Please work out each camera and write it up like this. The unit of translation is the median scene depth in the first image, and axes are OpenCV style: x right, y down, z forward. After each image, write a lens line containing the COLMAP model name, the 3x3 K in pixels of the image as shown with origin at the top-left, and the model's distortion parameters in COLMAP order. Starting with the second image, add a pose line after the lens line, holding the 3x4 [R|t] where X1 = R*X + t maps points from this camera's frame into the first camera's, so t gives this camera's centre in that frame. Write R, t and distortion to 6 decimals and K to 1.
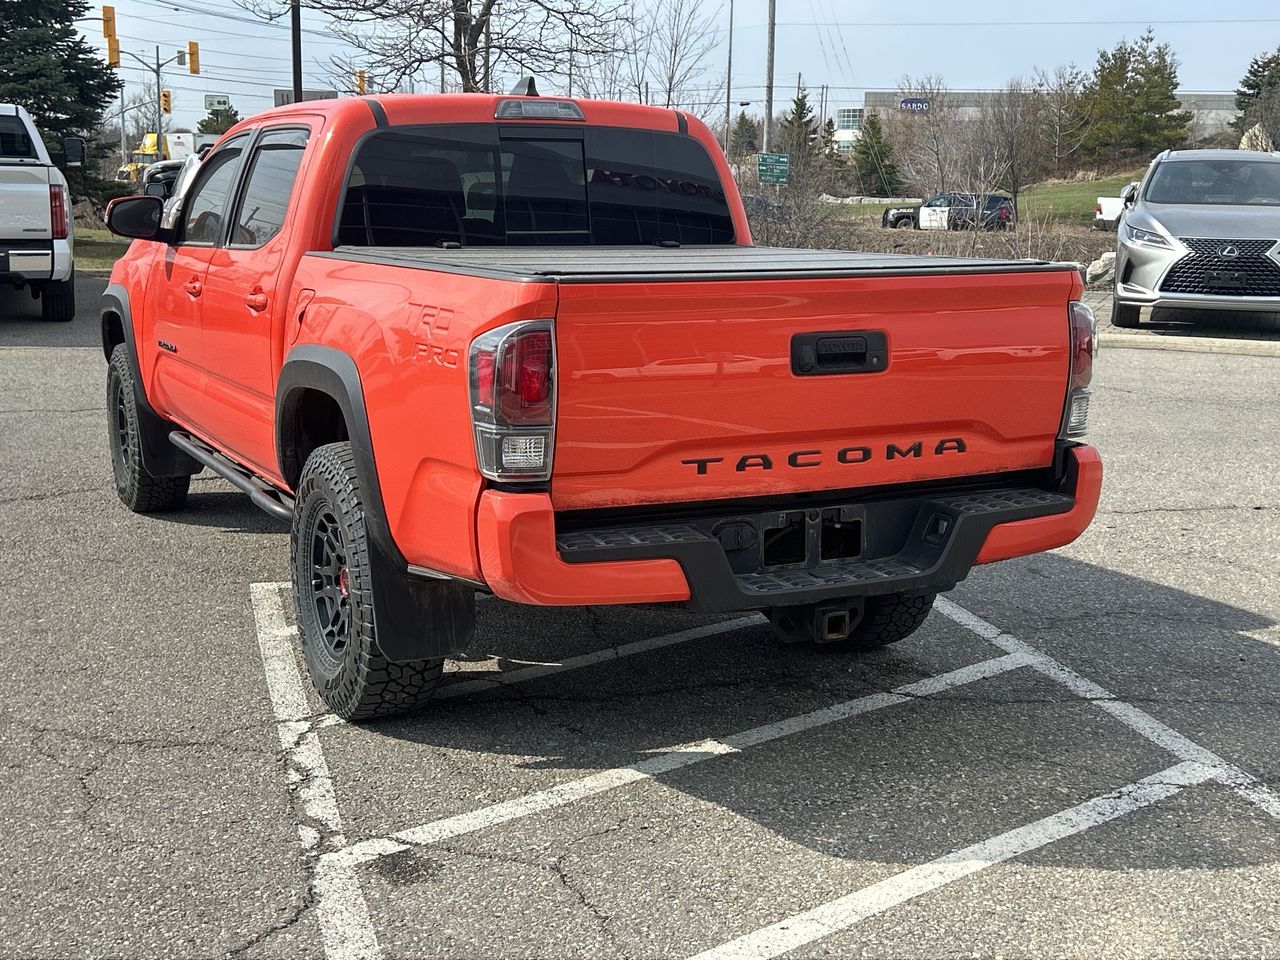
lens RADIAL K [[1598.5, 0, 648.1], [0, 1598.5, 480.7], [0, 0, 1]] dist [0.173651, -0.479614]
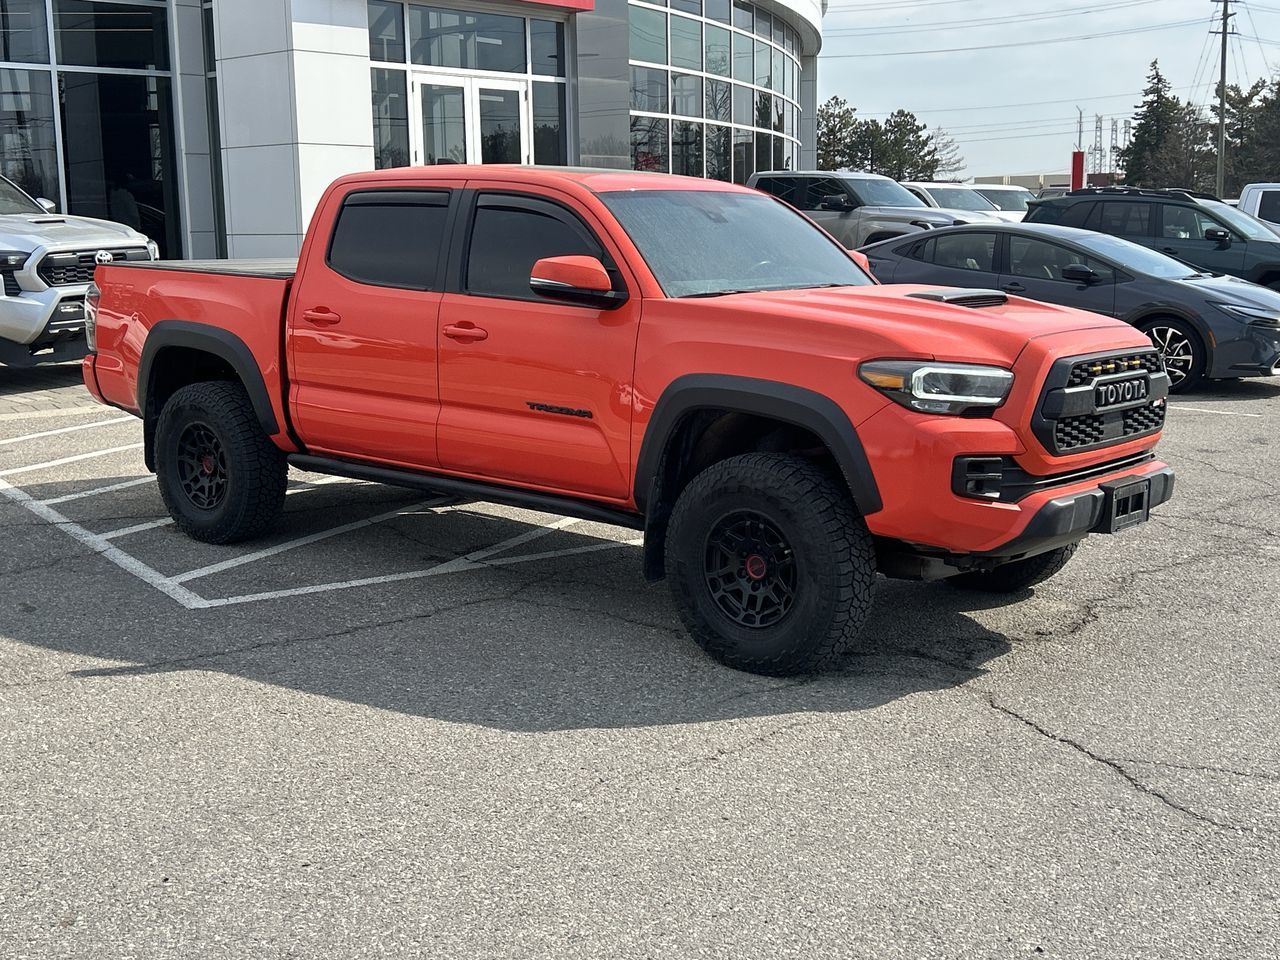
lens RADIAL K [[1535.6, 0, 640.0], [0, 1535.6, 480.0], [0, 0, 1]] dist [0.136394, -0.317269]
pose [[-0.923993, 0.052065, -0.378849, 0.381747], [-0.083000, 0.939767, 0.331585, -0.566916], [0.373293, 0.337827, -0.864017, 2.959963]]
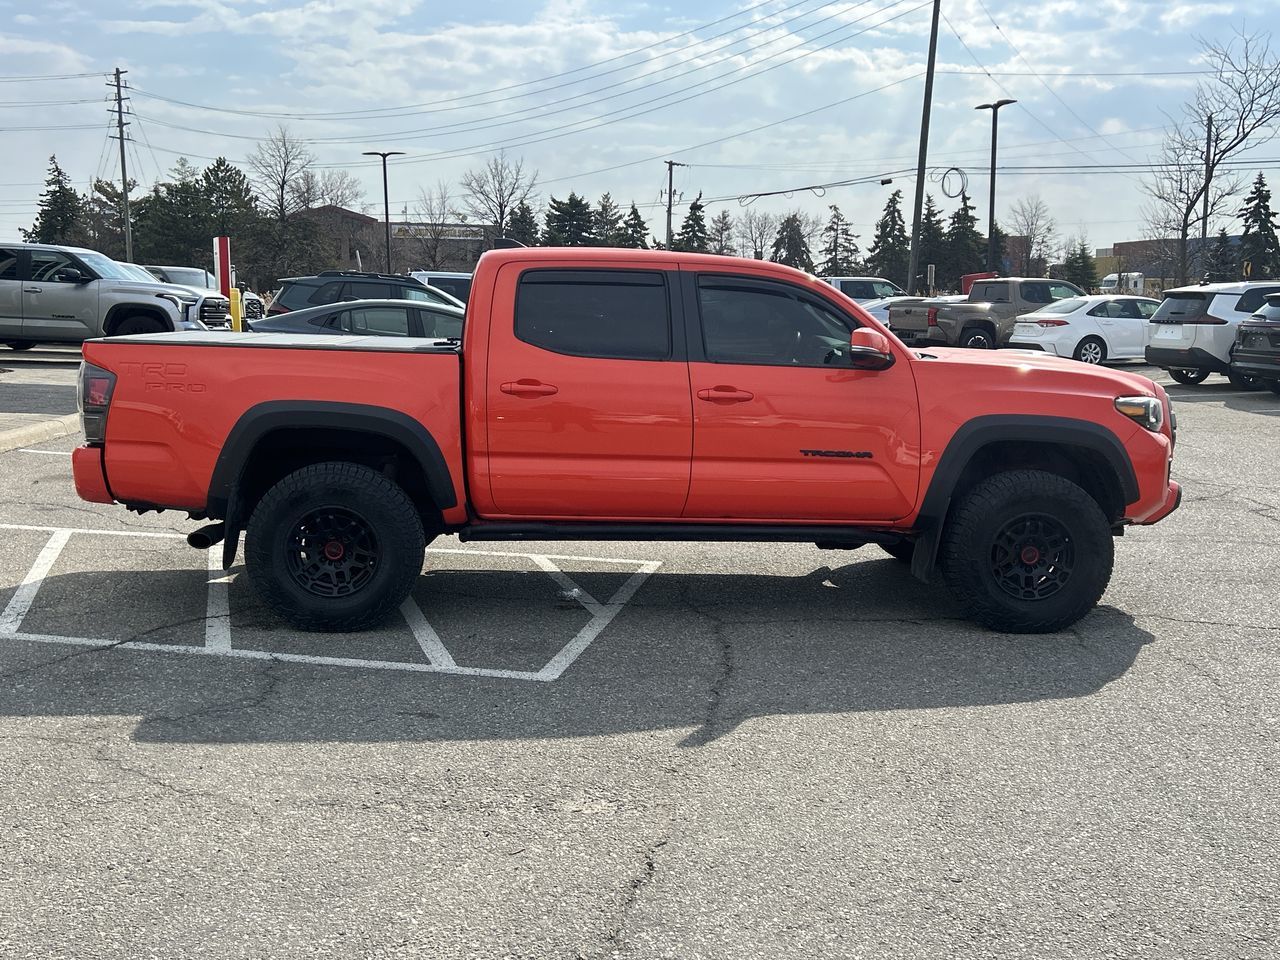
lens RADIAL K [[1288.4, 0, 647.2], [0, 1288.4, 476.0], [0, 0, 1]] dist [0.113265, -0.200499]
pose [[-0.393305, 0.106425, -0.913228, 1.297841], [-0.190676, 0.962241, 0.194256, -0.372798], [0.899419, 0.250532, -0.358161, 2.039771]]
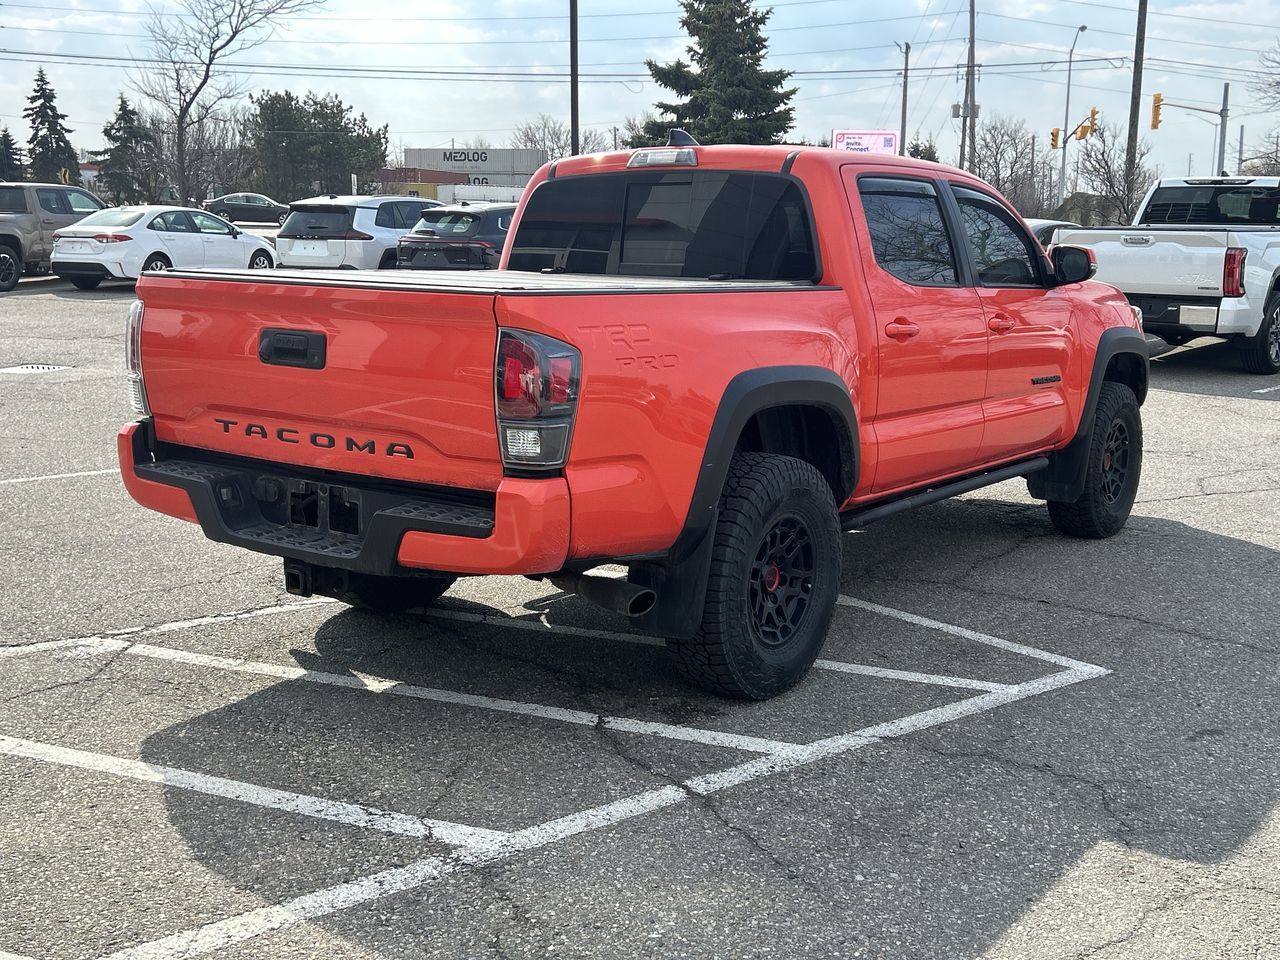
lens RADIAL K [[1425.6, 0, 640.6], [0, 1425.6, 472.6], [0, 0, 1]] dist [0.134914, -0.273546]
pose [[0.455153, 0.142889, -0.878873, 1.052342], [-0.175362, 0.982093, 0.068854, -0.096157], [0.872974, 0.122782, 0.472060, 0.657933]]
